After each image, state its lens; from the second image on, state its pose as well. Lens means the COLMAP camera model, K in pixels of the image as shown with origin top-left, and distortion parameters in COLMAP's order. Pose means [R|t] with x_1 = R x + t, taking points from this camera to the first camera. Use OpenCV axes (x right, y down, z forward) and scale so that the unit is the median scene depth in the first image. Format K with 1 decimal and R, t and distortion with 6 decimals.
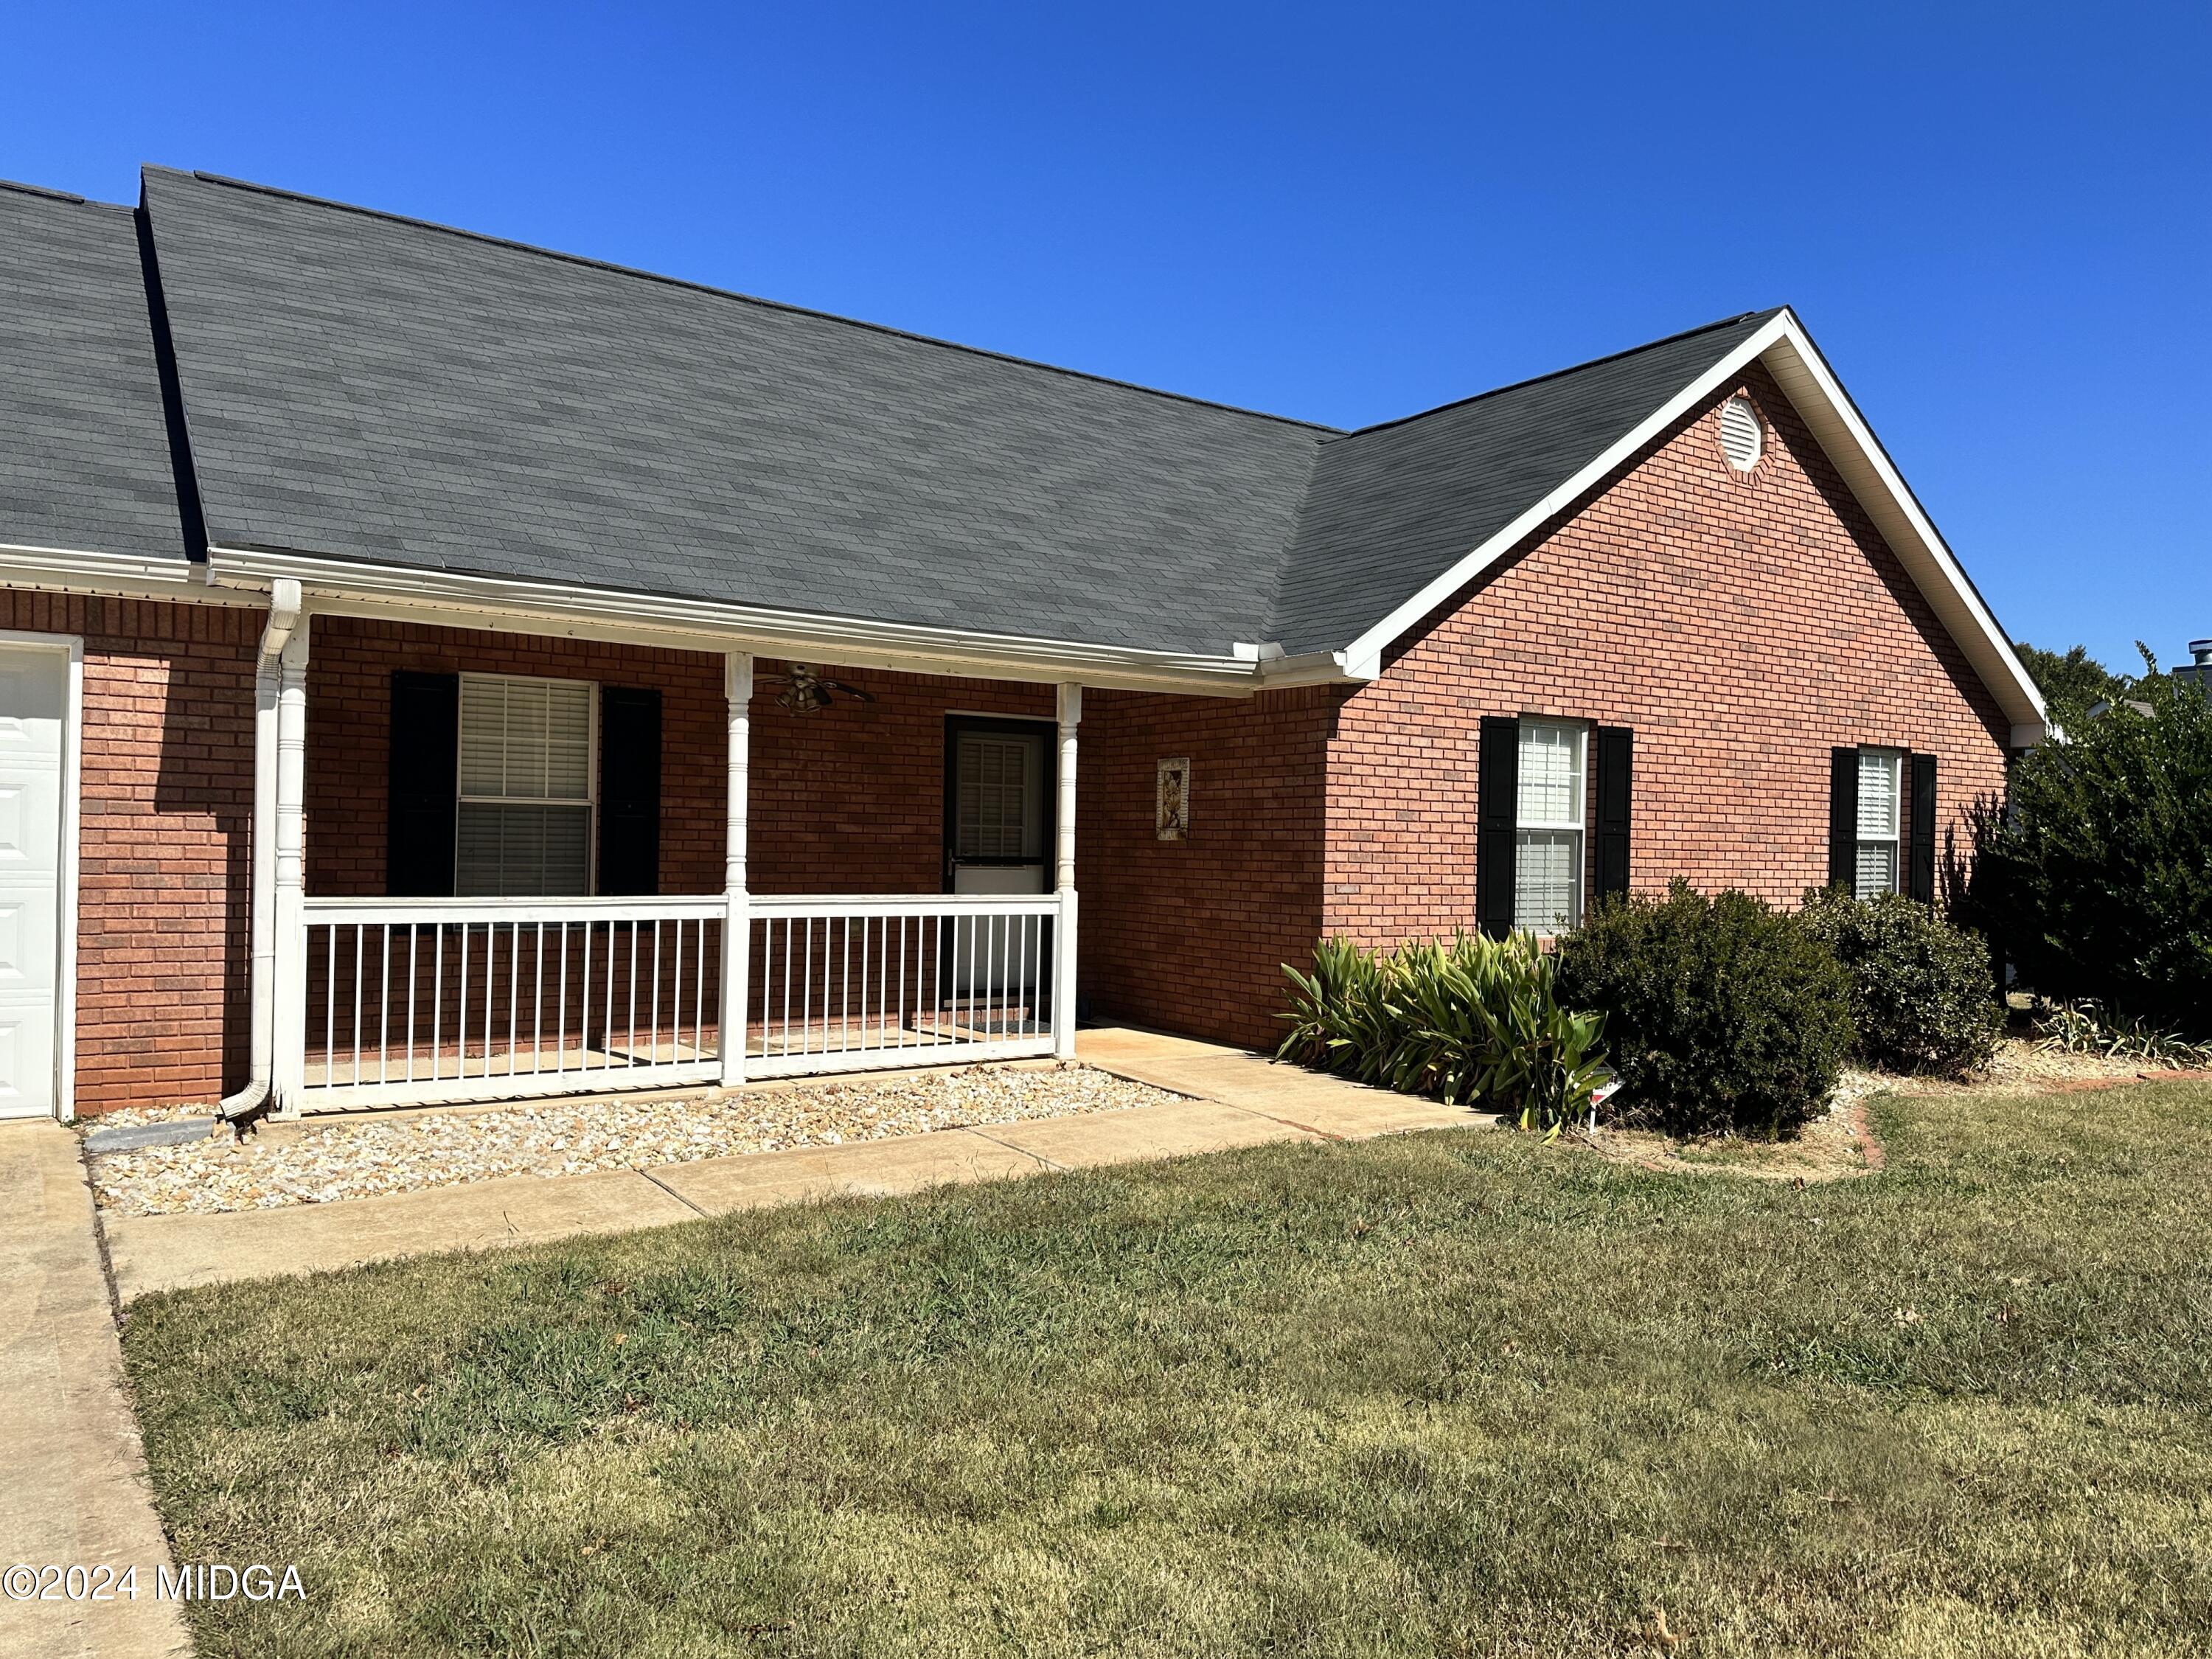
lens RADIAL K [[1563.4, 0, 1097.1], [0, 1563.4, 836.6], [0, 0, 1]] dist [0.107502, -0.138695]
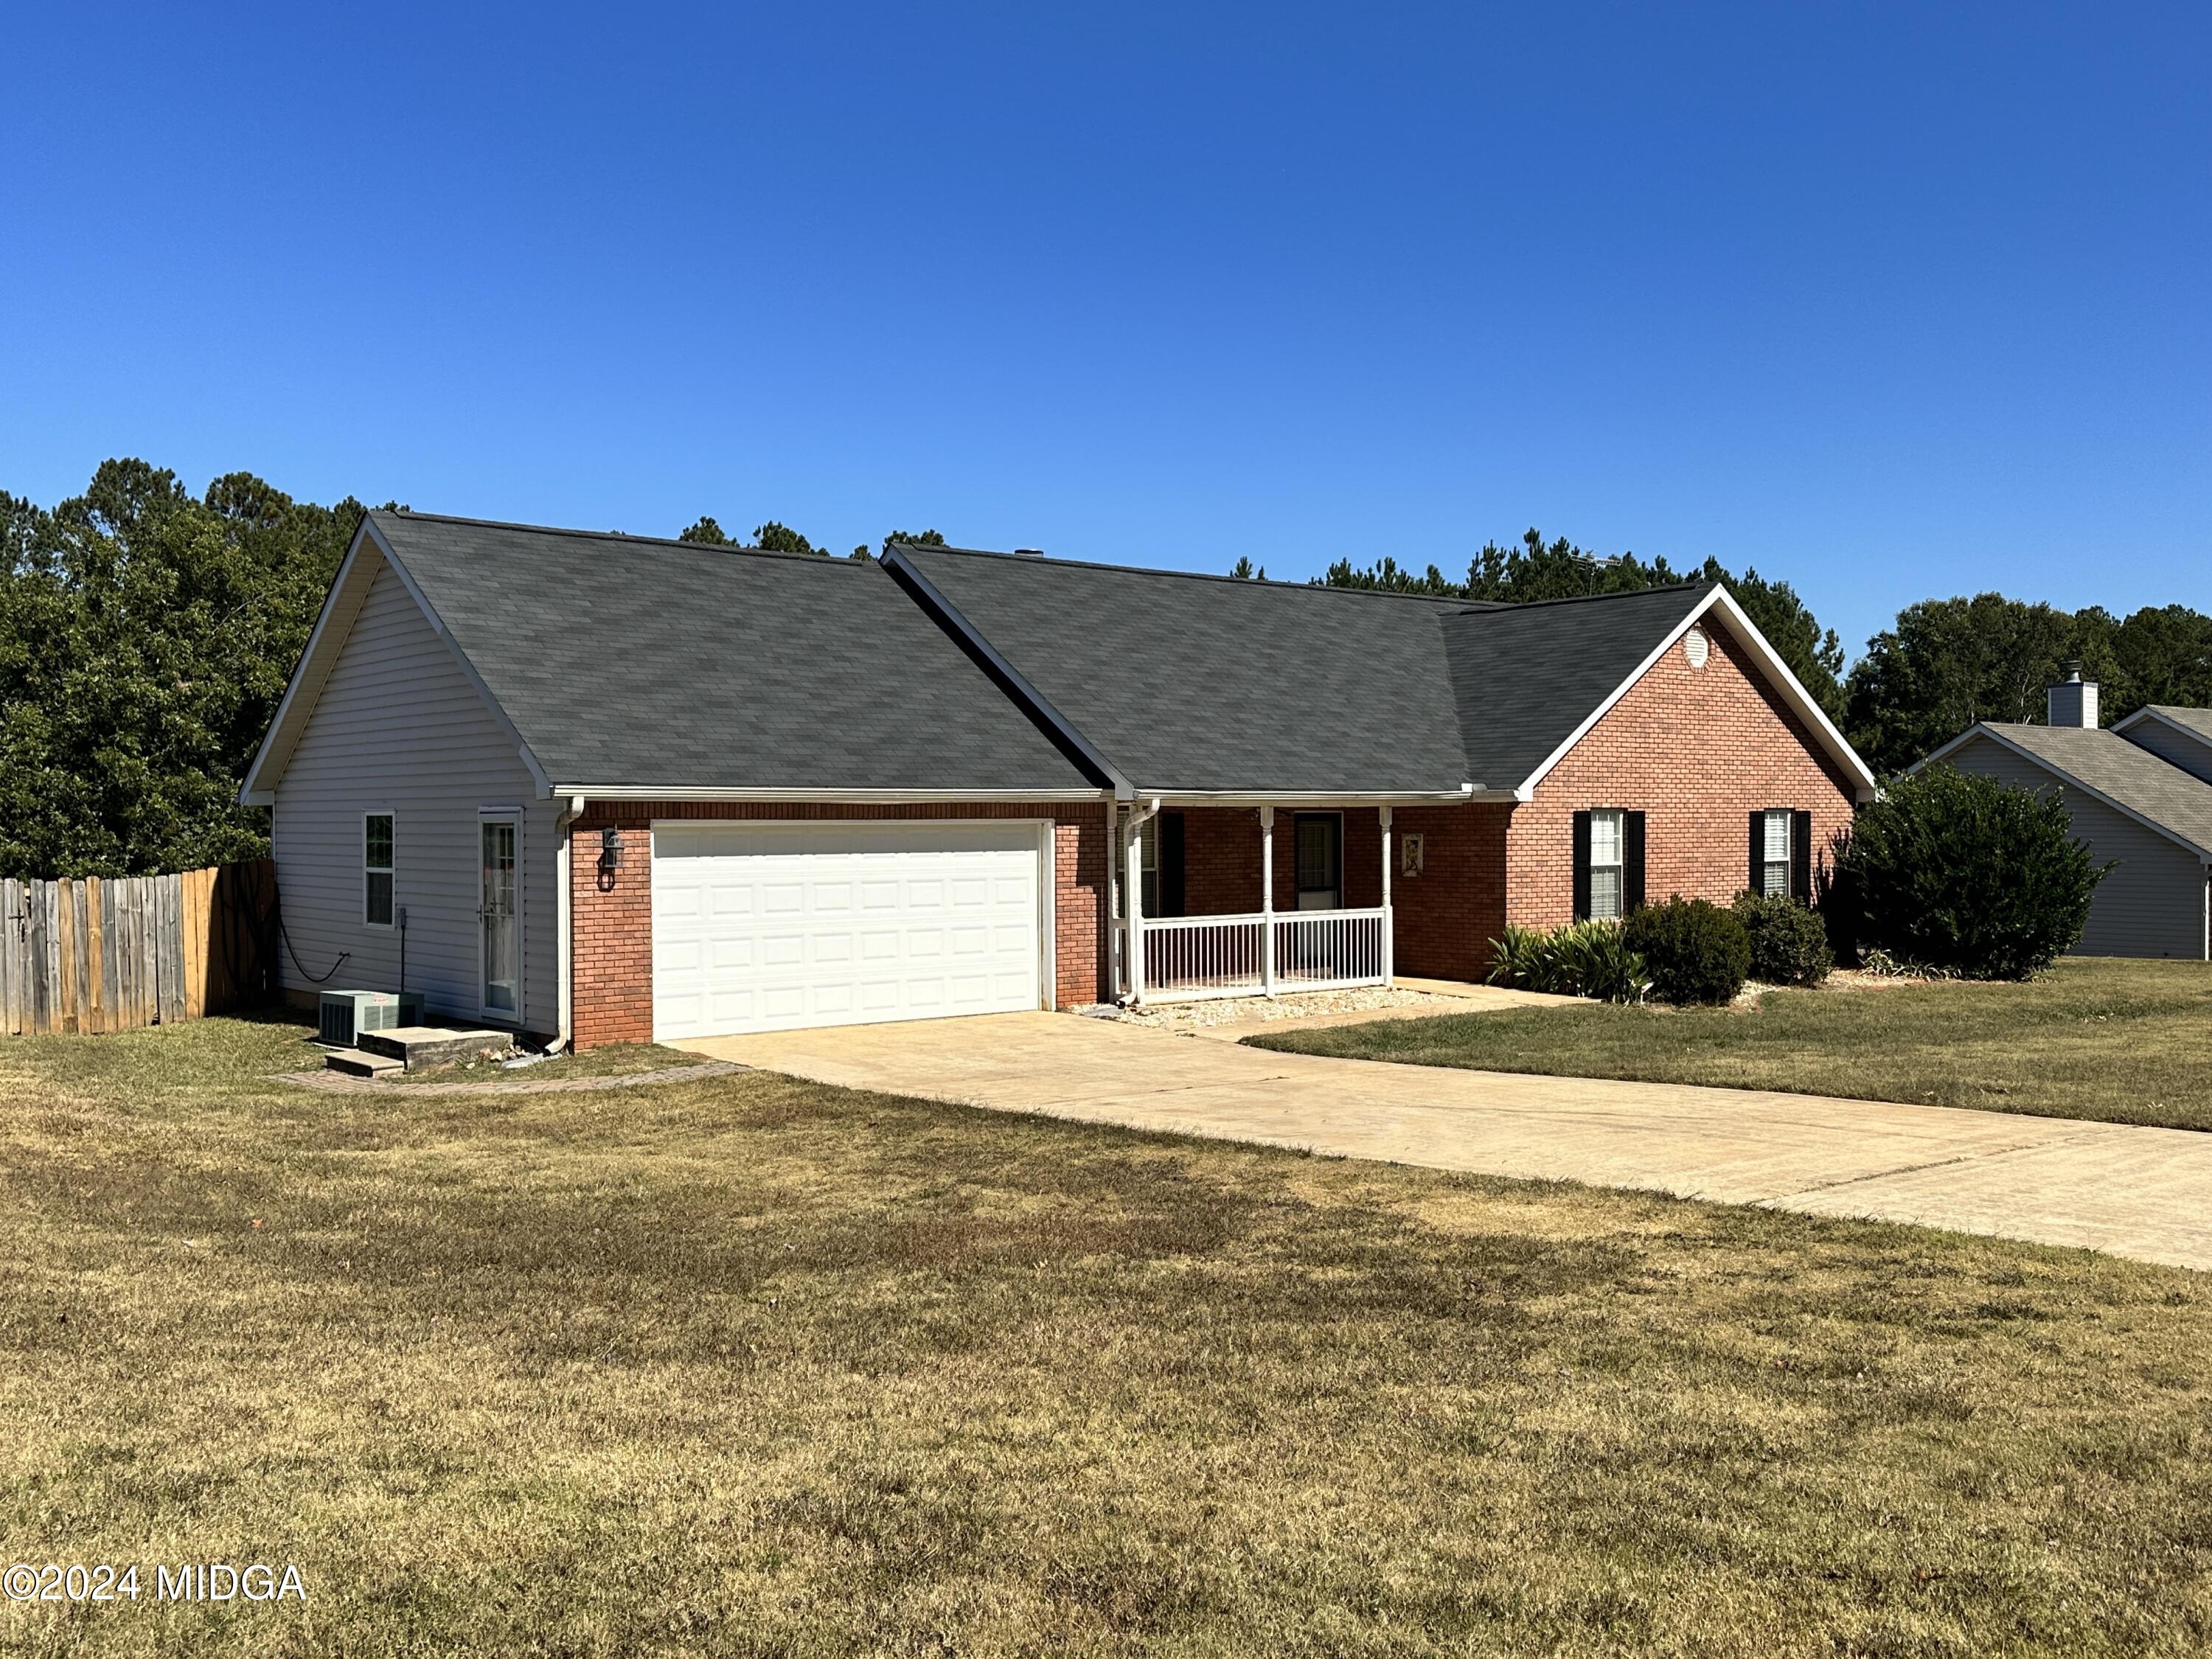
lens RADIAL K [[1990.4, 0, 1106.0], [0, 1990.4, 829.5], [0, 0, 1]] dist [0.183513, -0.341578]
pose [[0.995045, -0.025700, 0.096043, -0.595803], [0.024694, 0.999627, 0.011657, -0.099136], [-0.096307, -0.009227, 0.995309, -1.489083]]
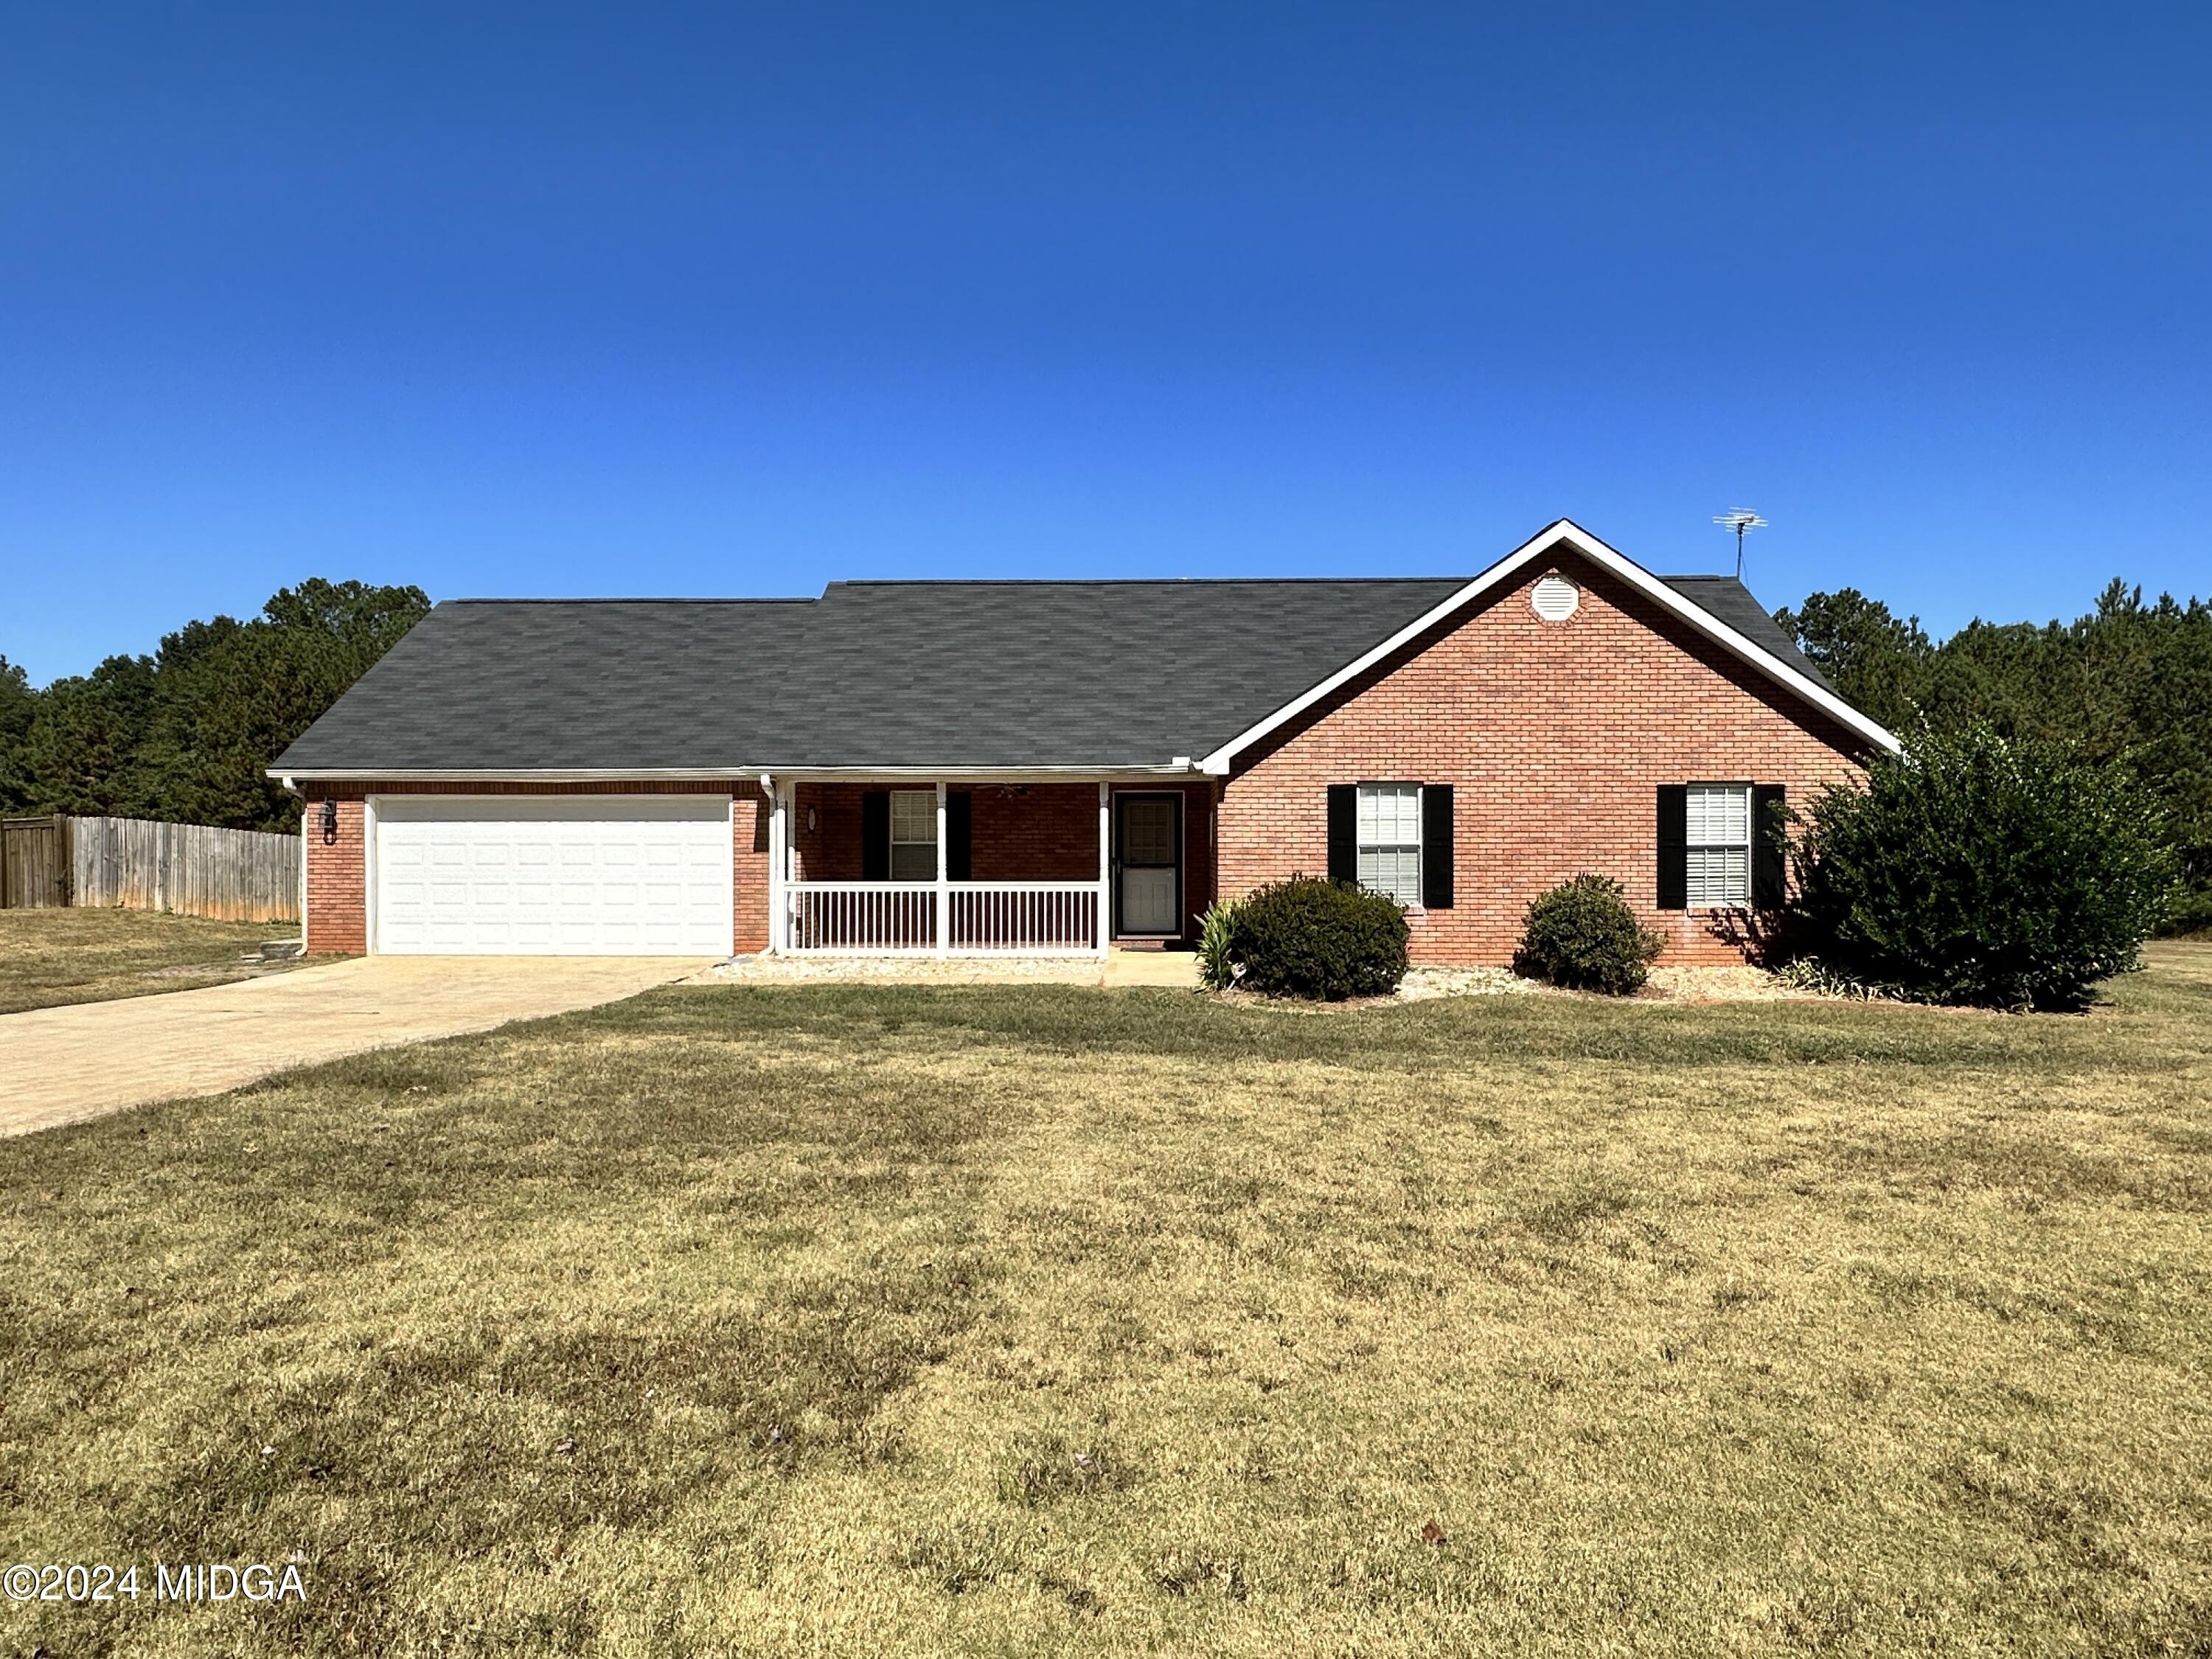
lens RADIAL K [[1380.0, 0, 1108.1], [0, 1380.0, 828.1], [0, 0, 1]] dist [-0.002961, 0.000478]
pose [[0.815108, -0.025829, -0.578733, 0.982432], [0.020055, 0.999665, -0.016369, -0.004600], [0.578961, 0.001736, 0.815353, -0.475473]]
